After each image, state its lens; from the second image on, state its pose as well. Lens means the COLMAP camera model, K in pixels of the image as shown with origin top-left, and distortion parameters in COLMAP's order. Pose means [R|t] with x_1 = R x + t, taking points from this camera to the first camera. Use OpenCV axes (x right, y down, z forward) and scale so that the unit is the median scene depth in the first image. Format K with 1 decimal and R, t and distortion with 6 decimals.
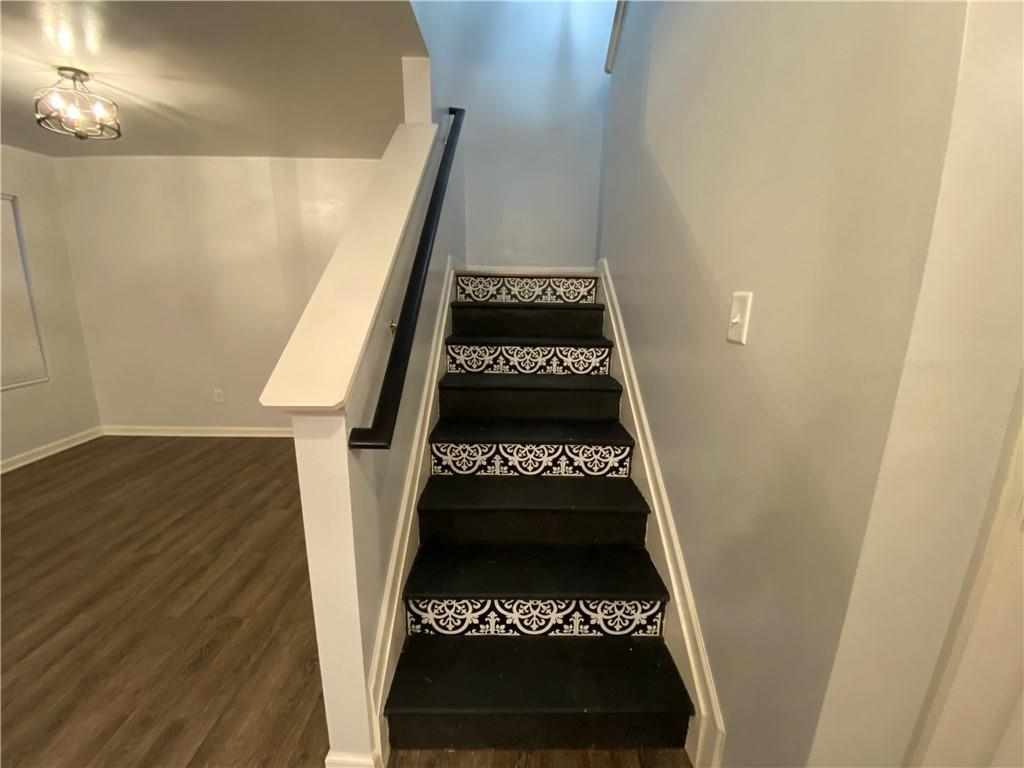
lens RADIAL K [[414.6, 0, 514.9], [0, 414.6, 384.1], [0, 0, 1]] dist [0.026853, -0.022102]
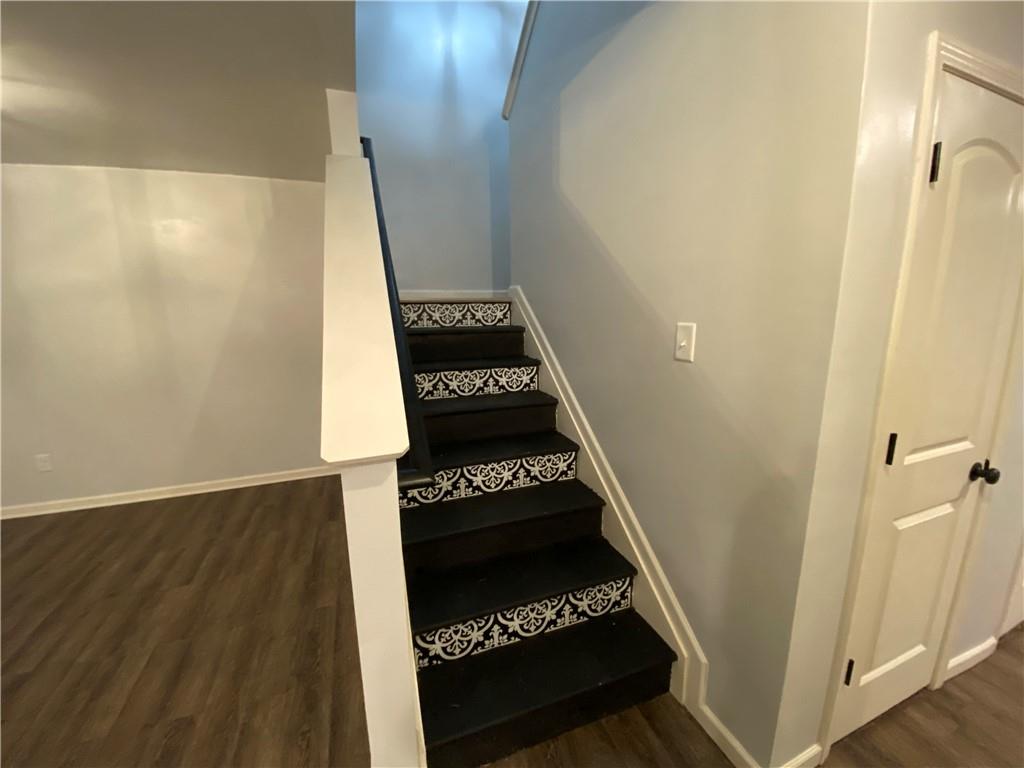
lens RADIAL K [[414.6, 0, 514.9], [0, 414.6, 384.1], [0, 0, 1]] dist [0.026853, -0.022102]
pose [[0.942476, -0.091158, 0.321603, -0.228165], [0.100534, 0.994853, -0.012630, -0.036148], [-0.318796, 0.044235, 0.946790, -0.038364]]
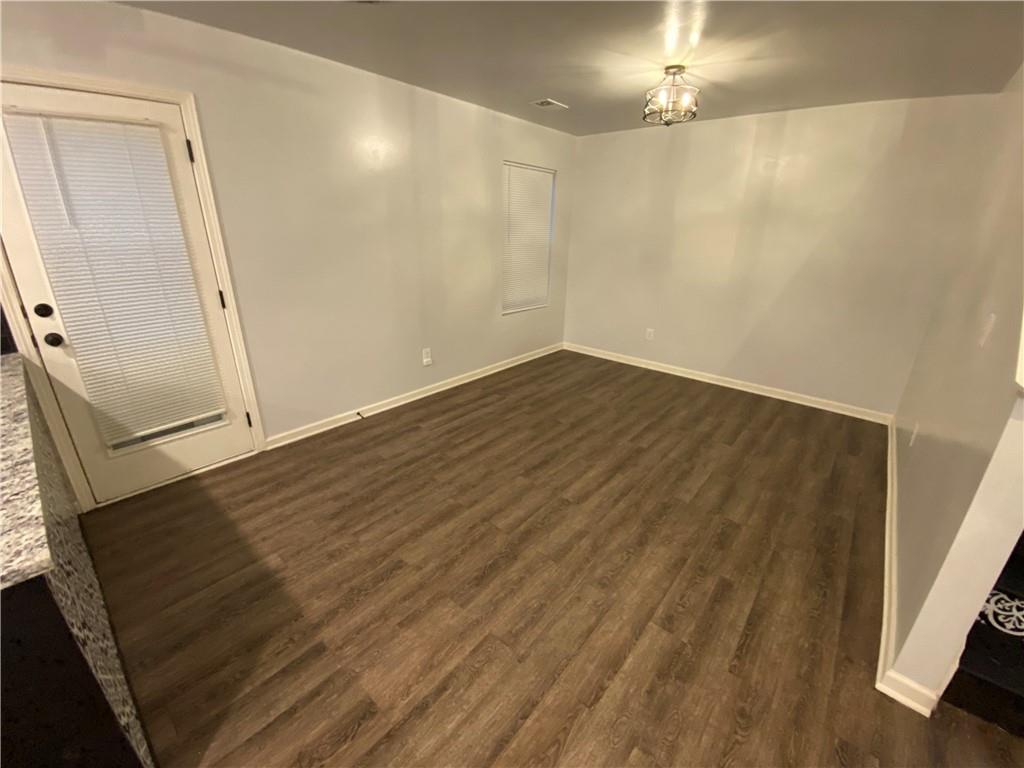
lens RADIAL K [[409.0, 0, 512.0], [0, 409.0, 384.0], [0, 0, 1]] dist [-0.001268, -0.014525]
pose [[0.741484, 0.233785, -0.628925, -0.459201], [-0.156205, 0.971727, 0.177050, 0.041652], [0.652535, -0.033039, 0.757038, -0.328254]]
